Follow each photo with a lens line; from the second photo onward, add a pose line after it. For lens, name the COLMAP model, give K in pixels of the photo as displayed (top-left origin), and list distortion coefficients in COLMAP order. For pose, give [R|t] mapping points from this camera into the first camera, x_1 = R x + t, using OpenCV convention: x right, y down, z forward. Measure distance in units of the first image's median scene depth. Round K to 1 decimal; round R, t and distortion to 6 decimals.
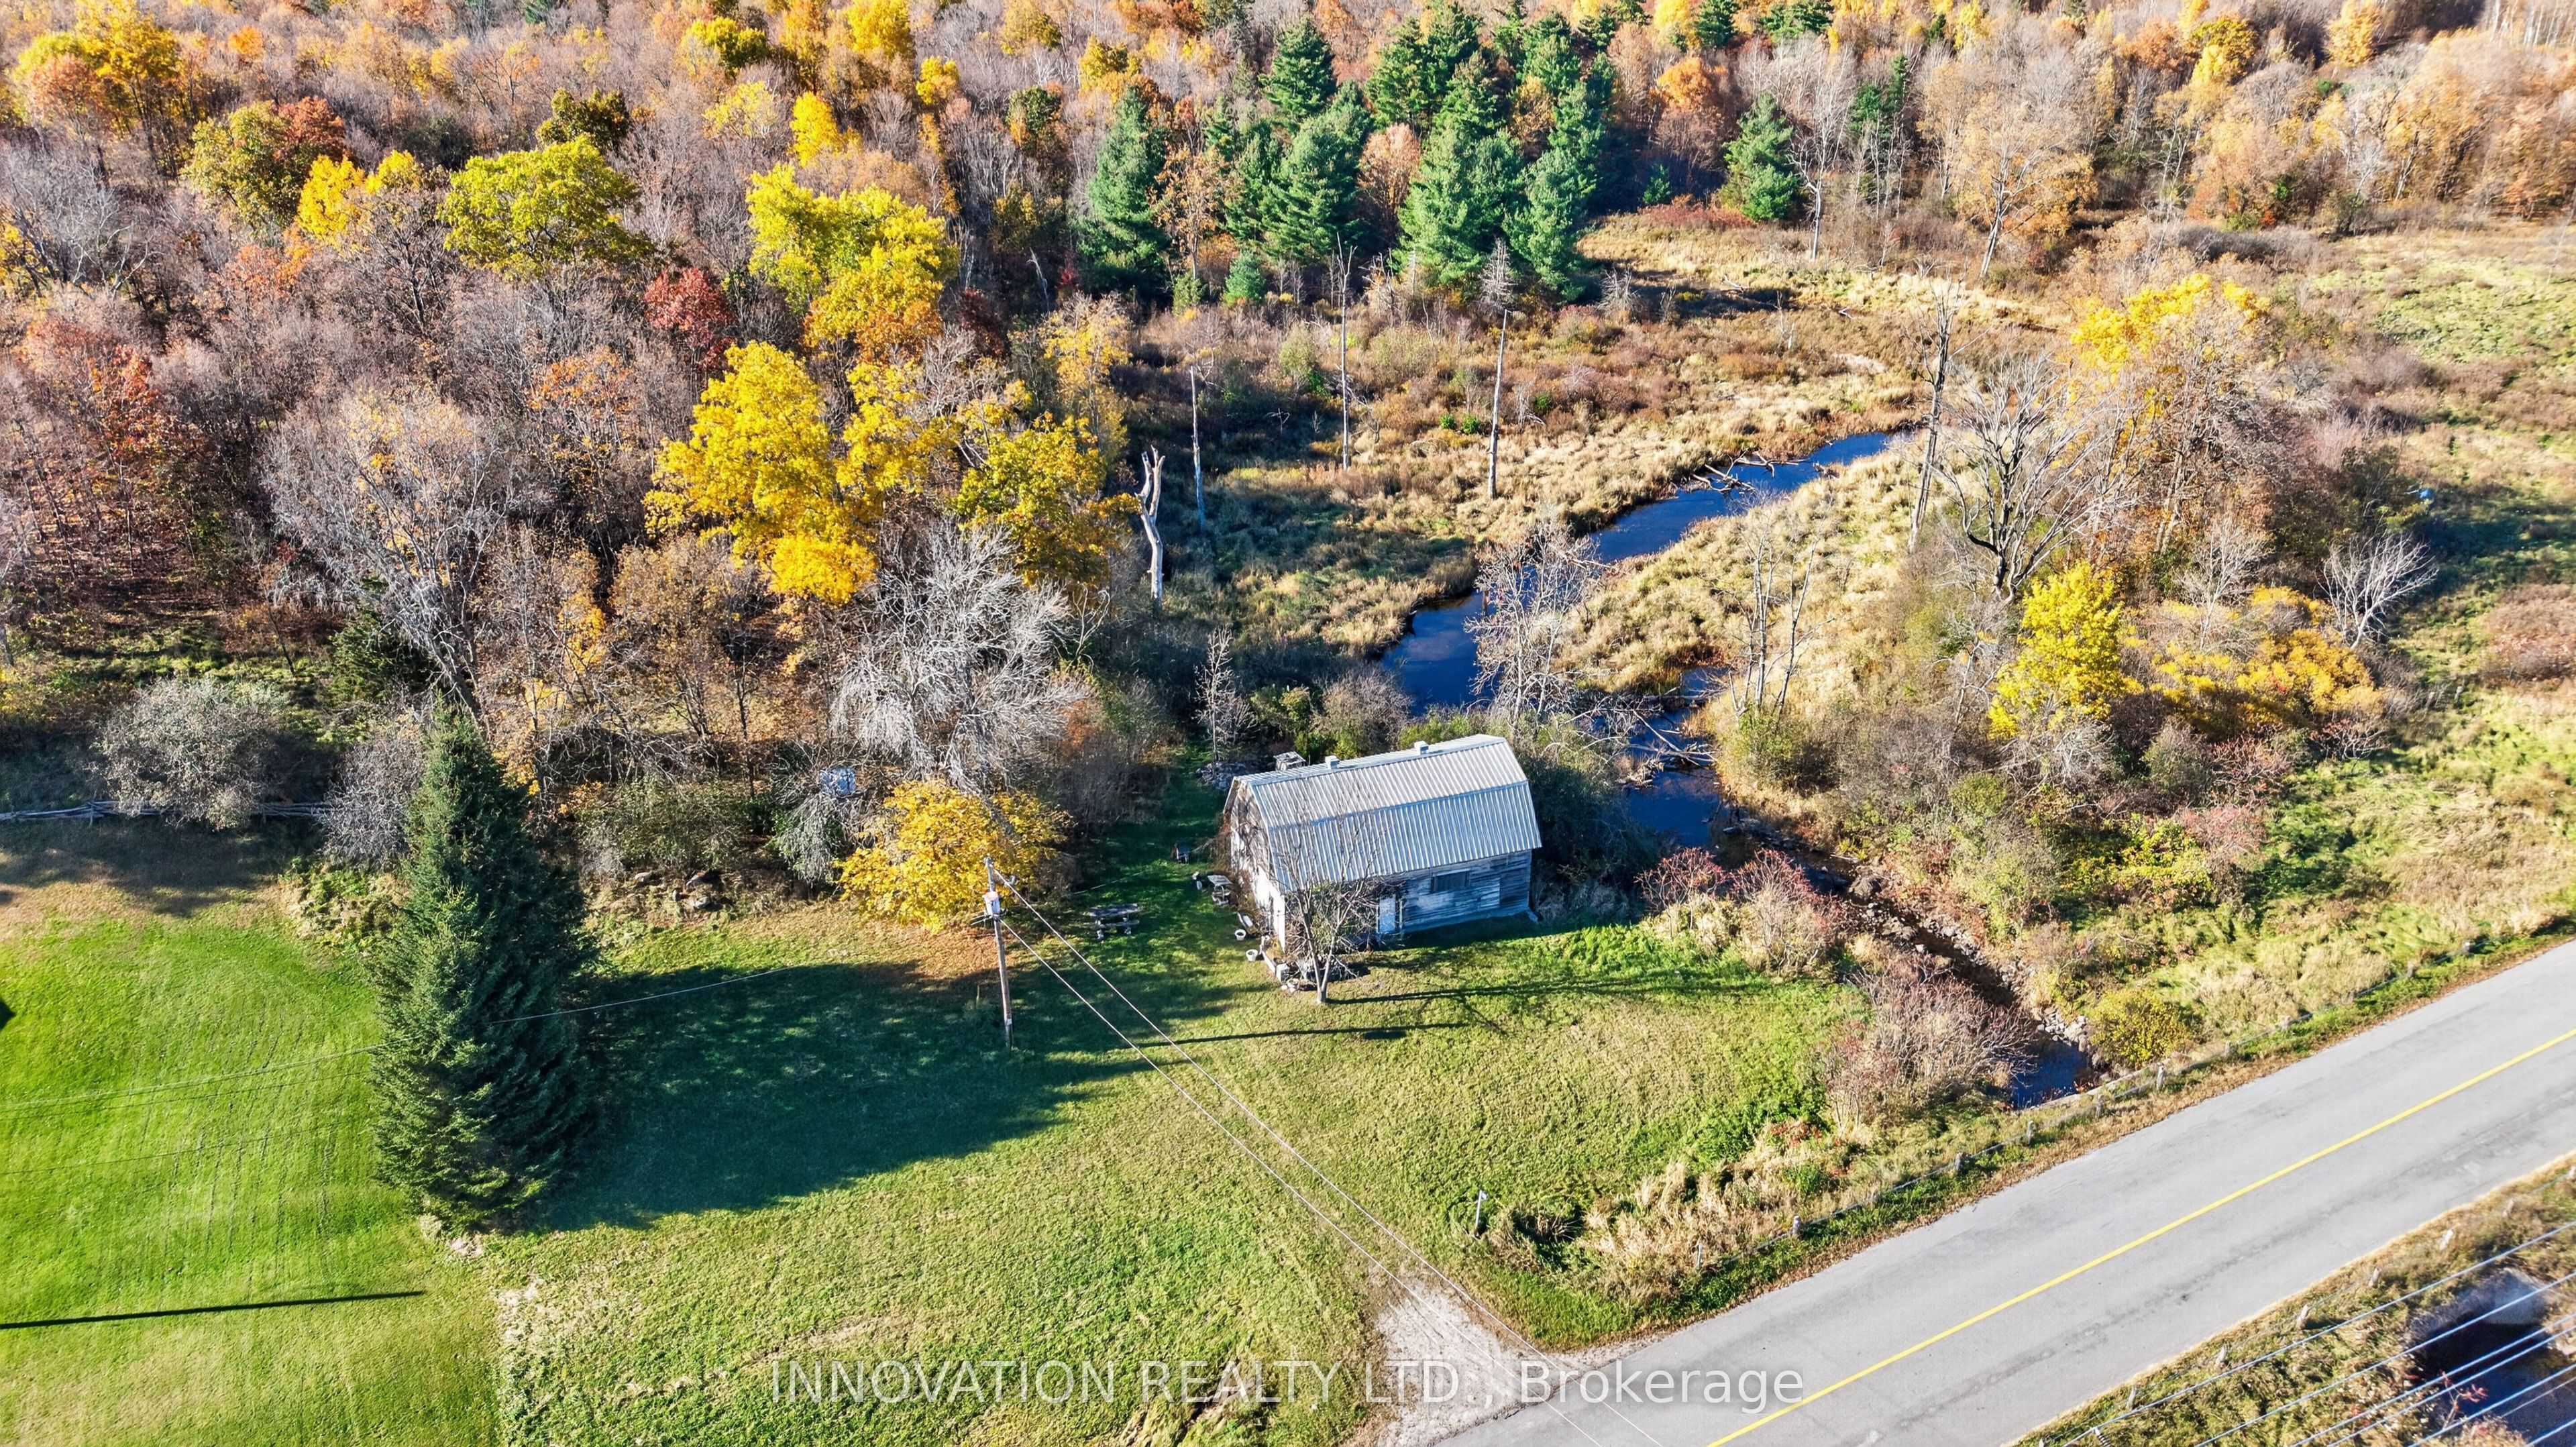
lens RADIAL K [[1715.8, 0, 1288.0], [0, 1715.8, 723.5], [0, 0, 1]] dist [0.048056, -0.047428]
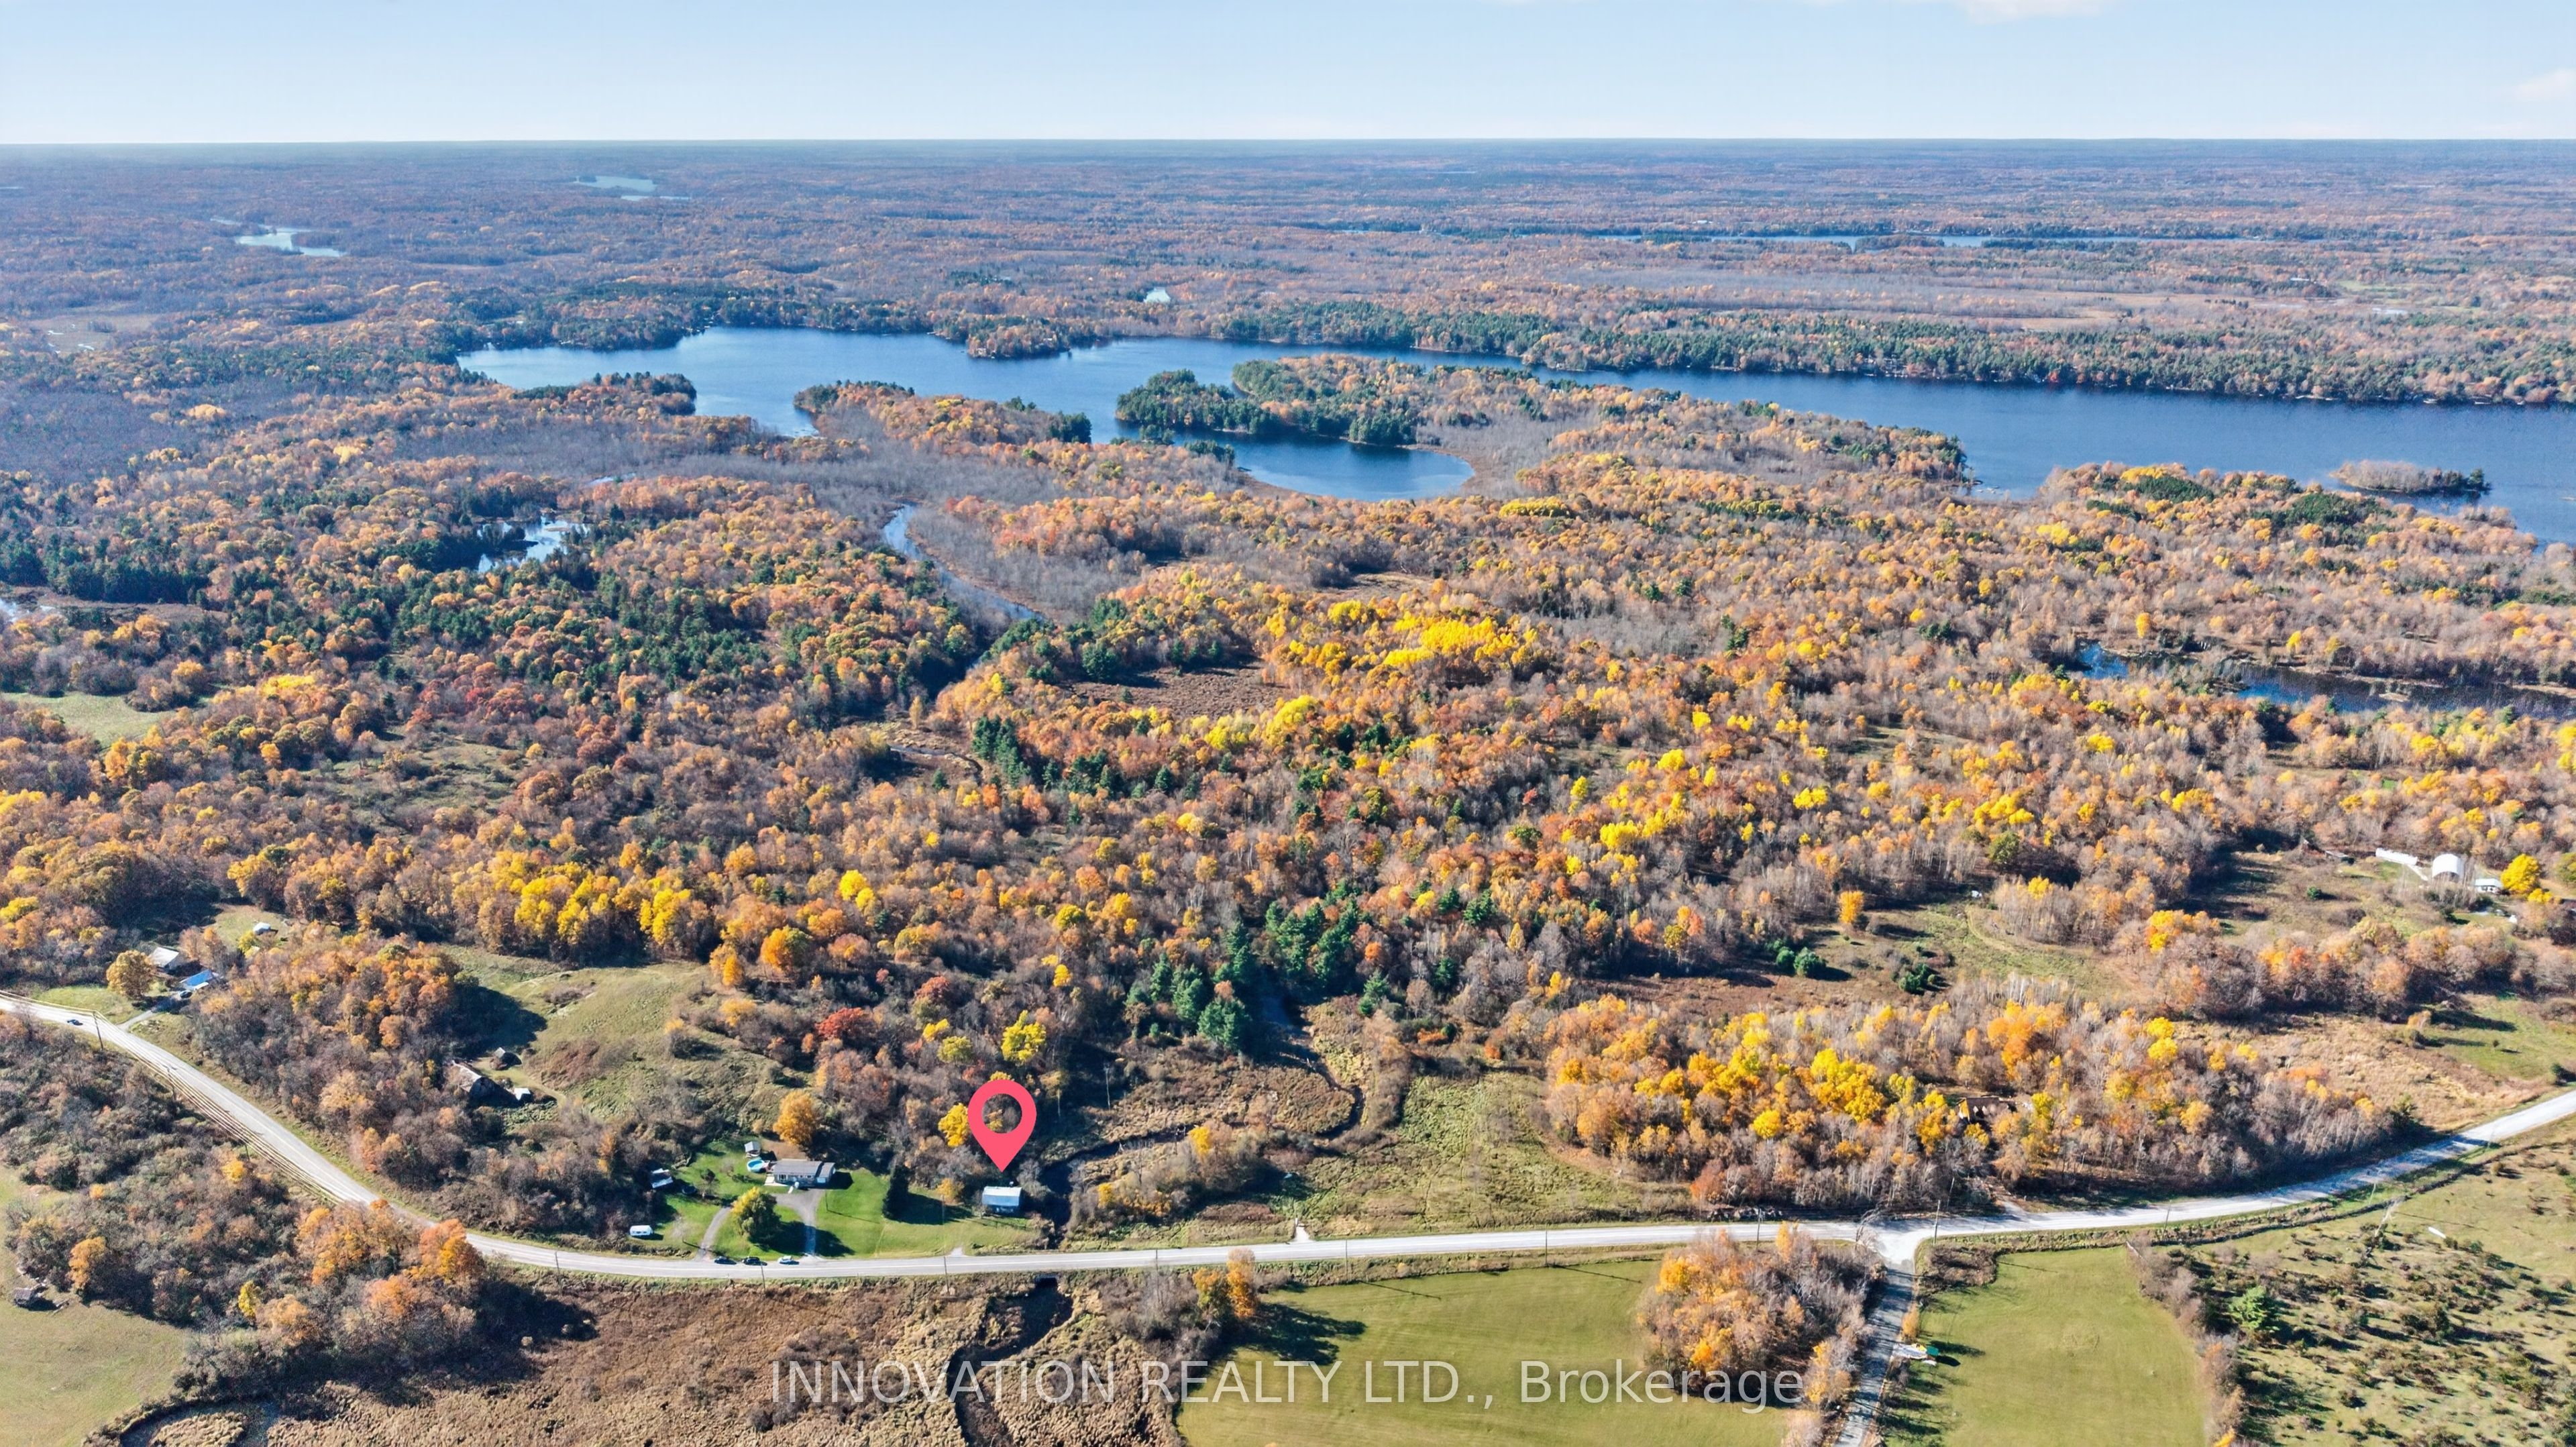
lens RADIAL K [[1733.9, 0, 1288.0], [0, 1733.9, 723.5], [0, 0, 1]] dist [0.009972, 0.006578]
pose [[0.903777, 0.136347, -0.405705, 2.462108], [-0.181776, 0.980442, -0.075433, -1.005382], [0.387486, 0.141922, 0.910886, -3.538061]]
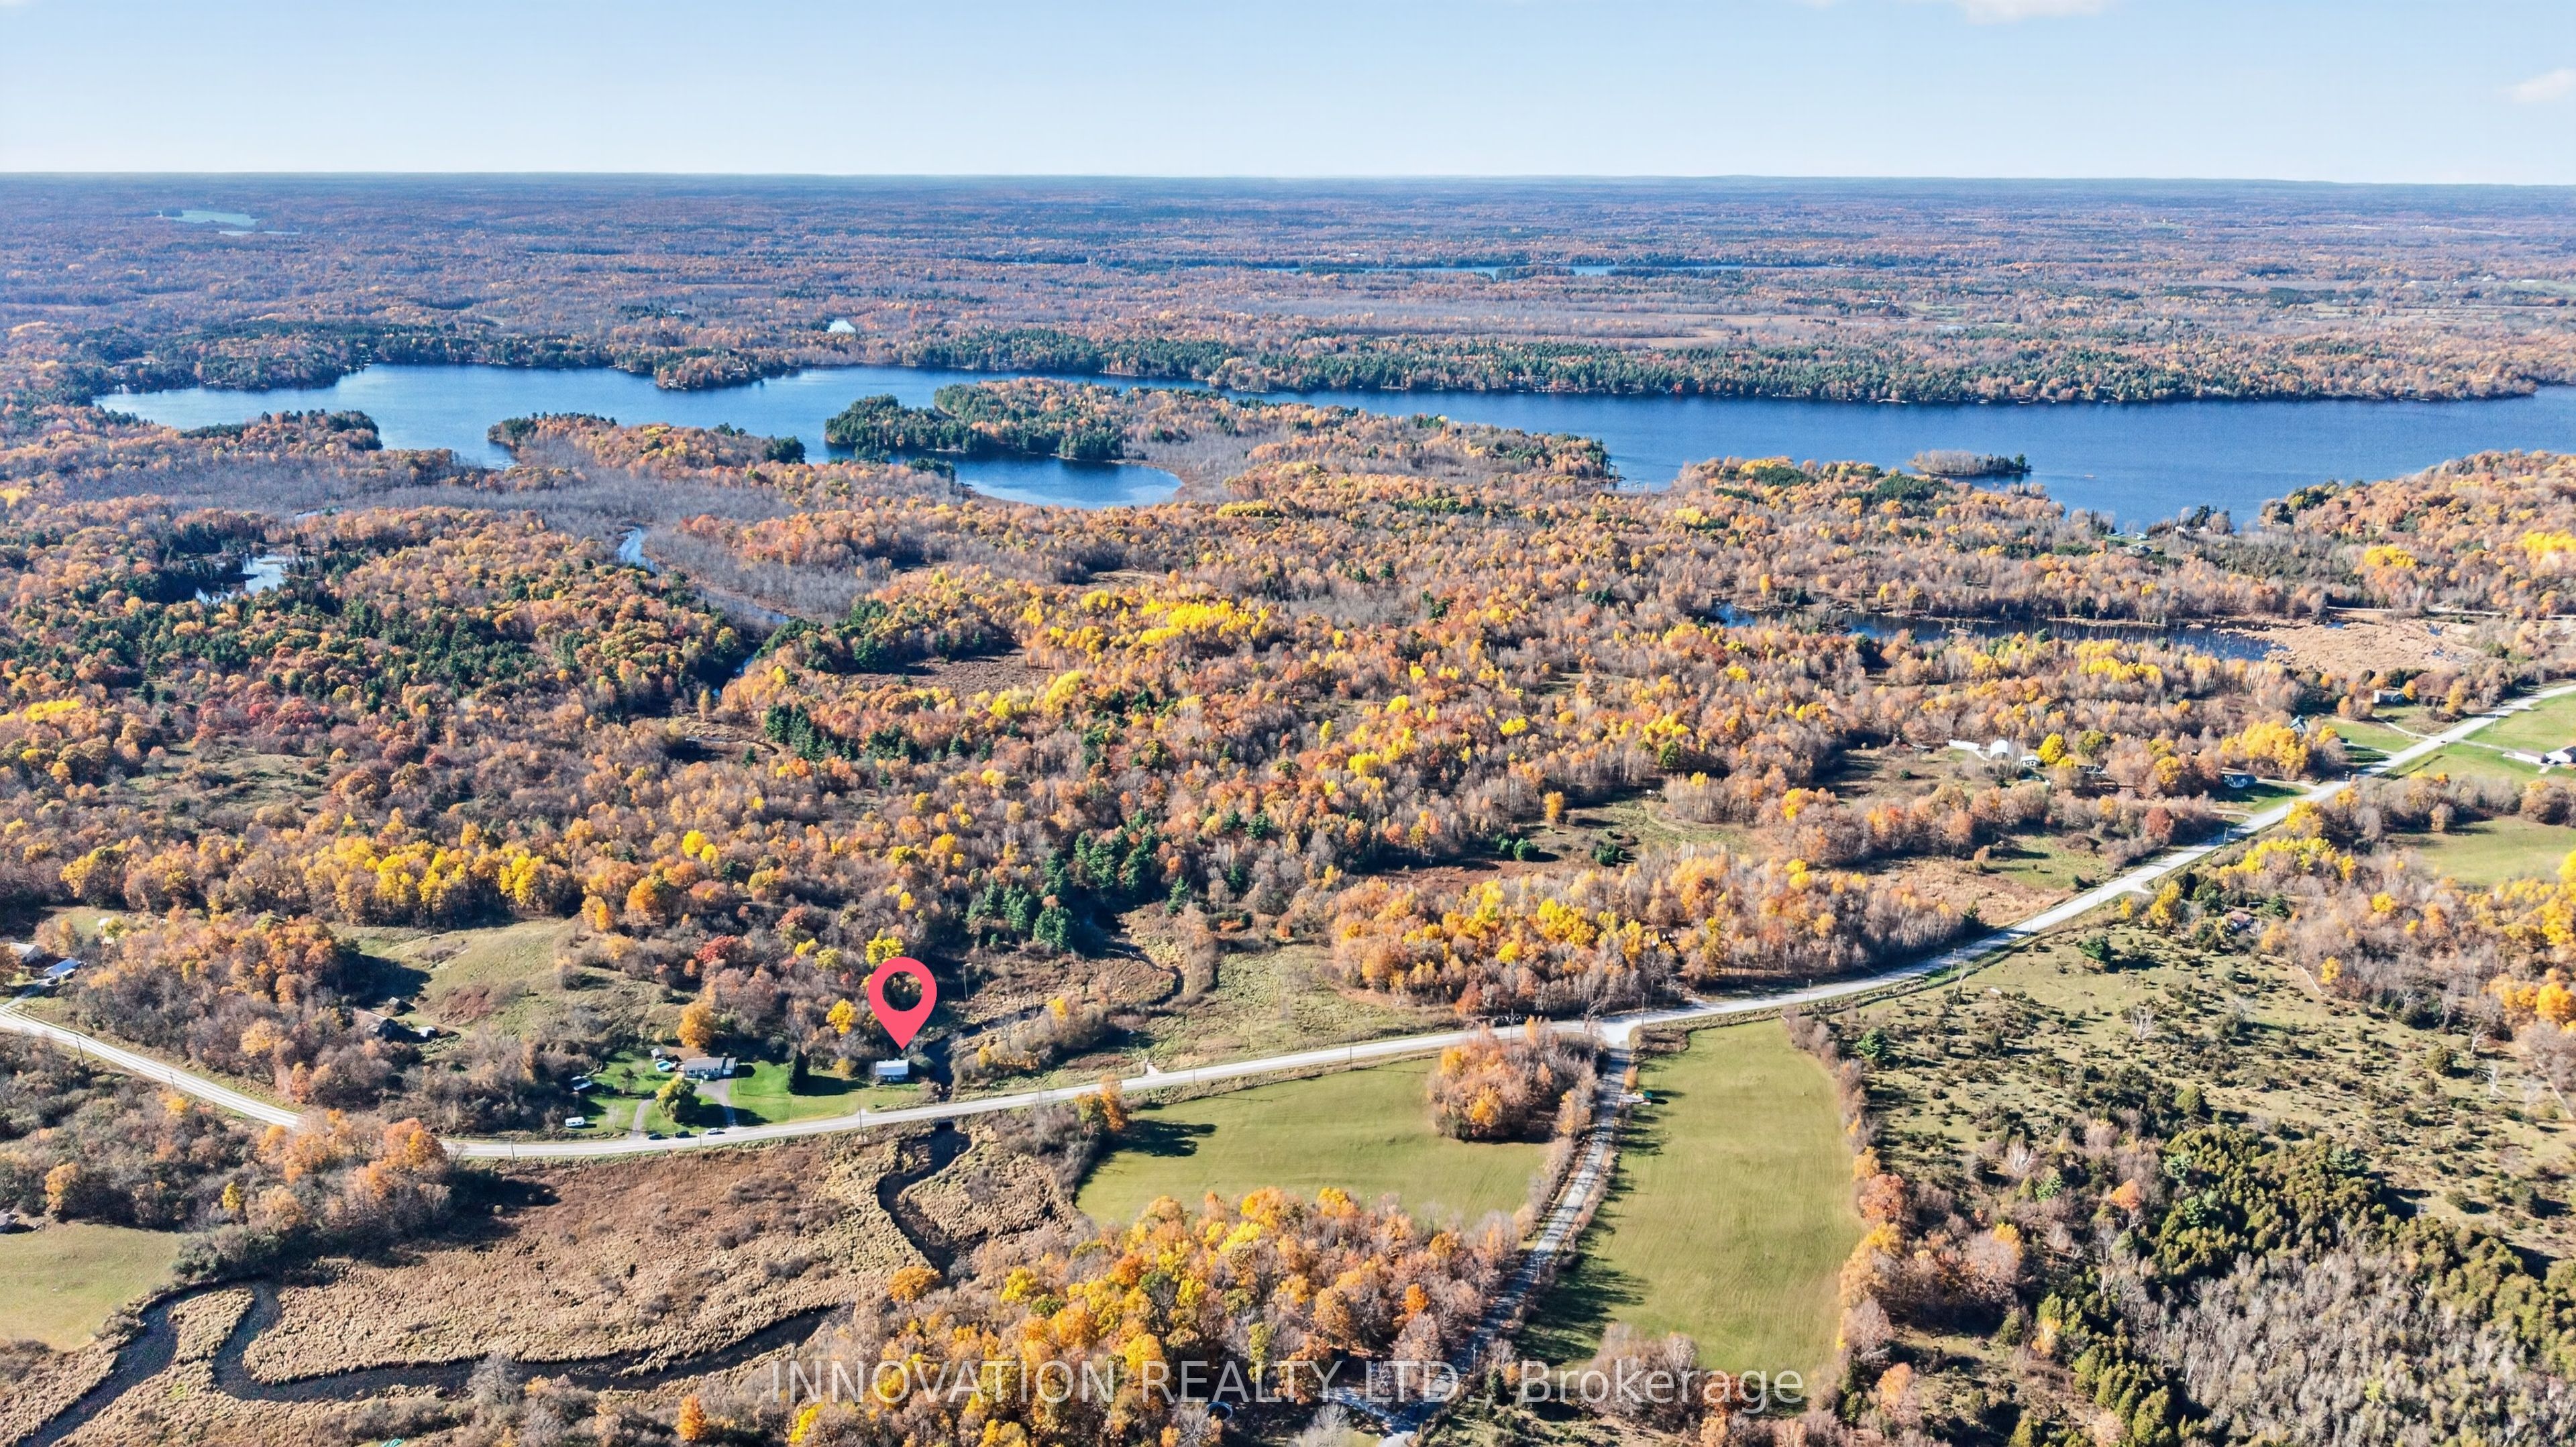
lens RADIAL K [[1715.8, 0, 1288.0], [0, 1715.8, 723.5], [0, 0, 1]] dist [0.048056, -0.047428]
pose [[0.968635, 0.076660, -0.236366, 2.466955], [-0.107009, 0.987188, -0.118356, -0.533255], [0.224265, 0.139937, 0.964429, -4.543408]]
